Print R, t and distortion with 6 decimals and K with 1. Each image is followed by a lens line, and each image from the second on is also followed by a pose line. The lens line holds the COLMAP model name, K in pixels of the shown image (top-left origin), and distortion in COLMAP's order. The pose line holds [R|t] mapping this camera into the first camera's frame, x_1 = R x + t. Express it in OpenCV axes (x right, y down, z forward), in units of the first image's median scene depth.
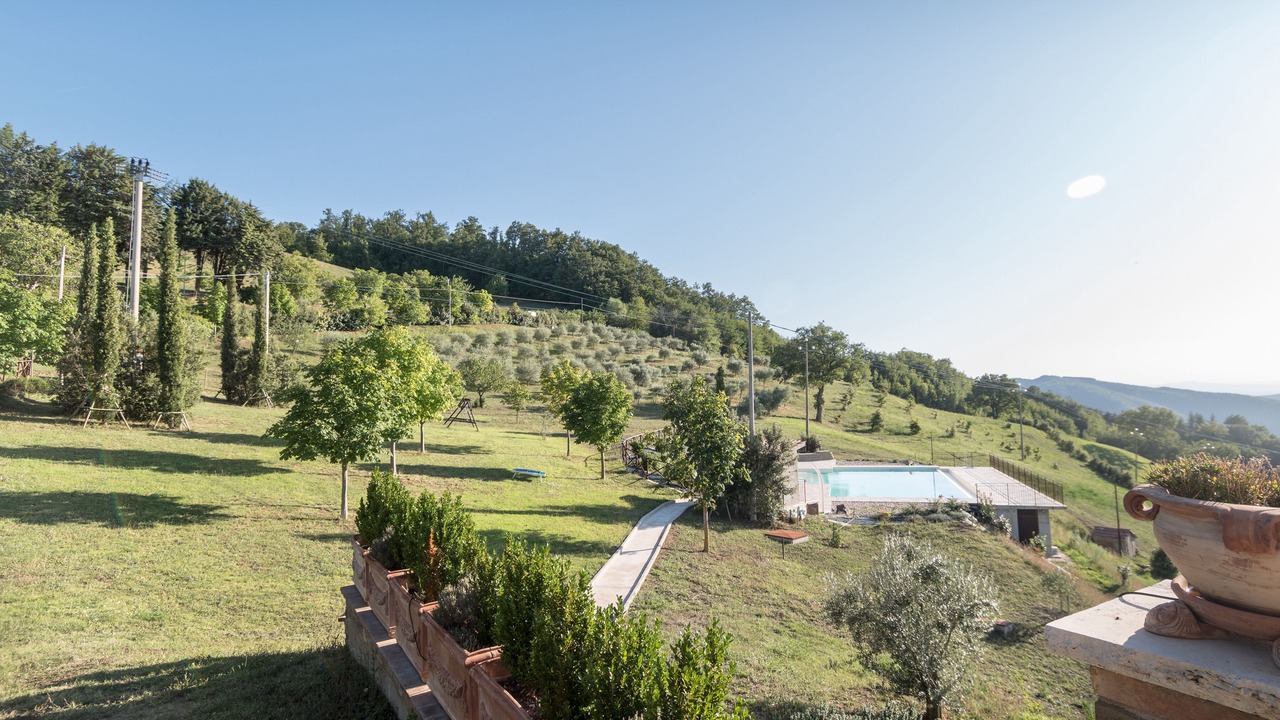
lens RADIAL K [[723.6, 0, 651.4], [0, 723.6, 336.9], [0, 0, 1]] dist [-0.000636, -0.000954]
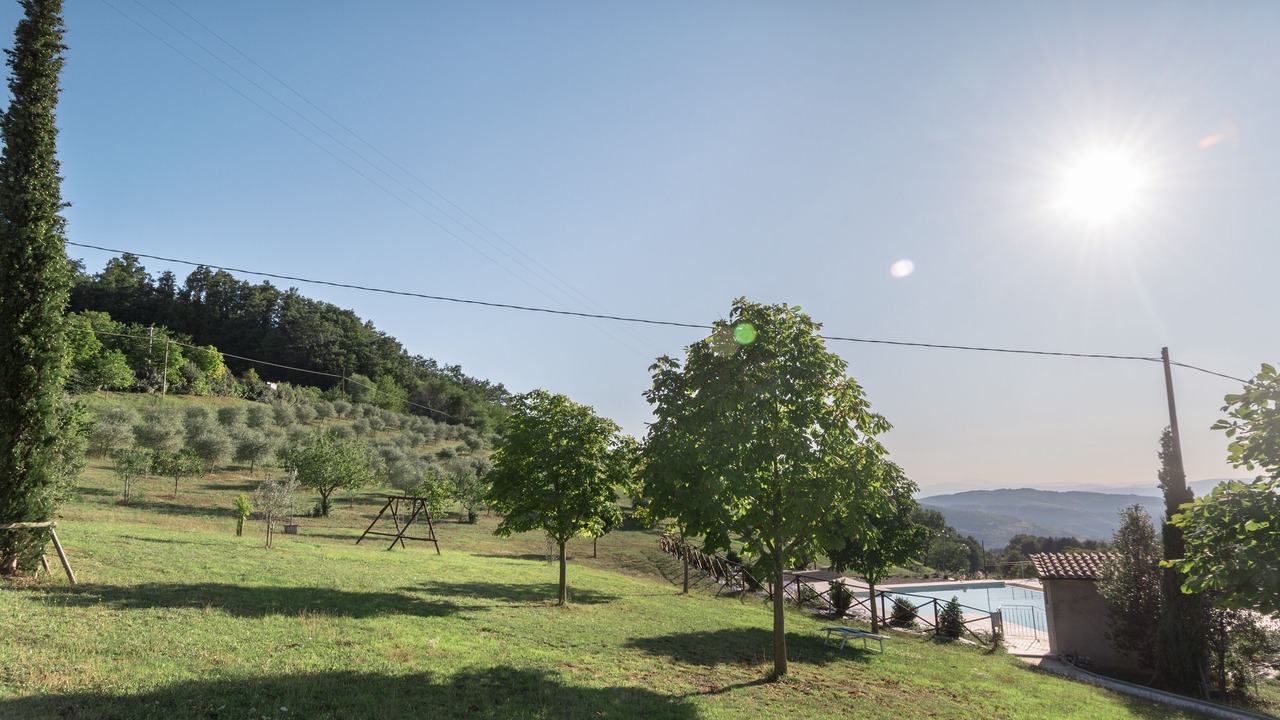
lens RADIAL K [[787.3, 0, 642.9], [0, 787.3, 382.5], [0, 0, 1]] dist [0.000768, -0.001754]
pose [[0.916730, 0.053382, 0.395925, -0.136745], [-0.024875, 0.996737, -0.076792, 0.015155], [-0.398732, 0.060548, 0.915066, 0.139477]]
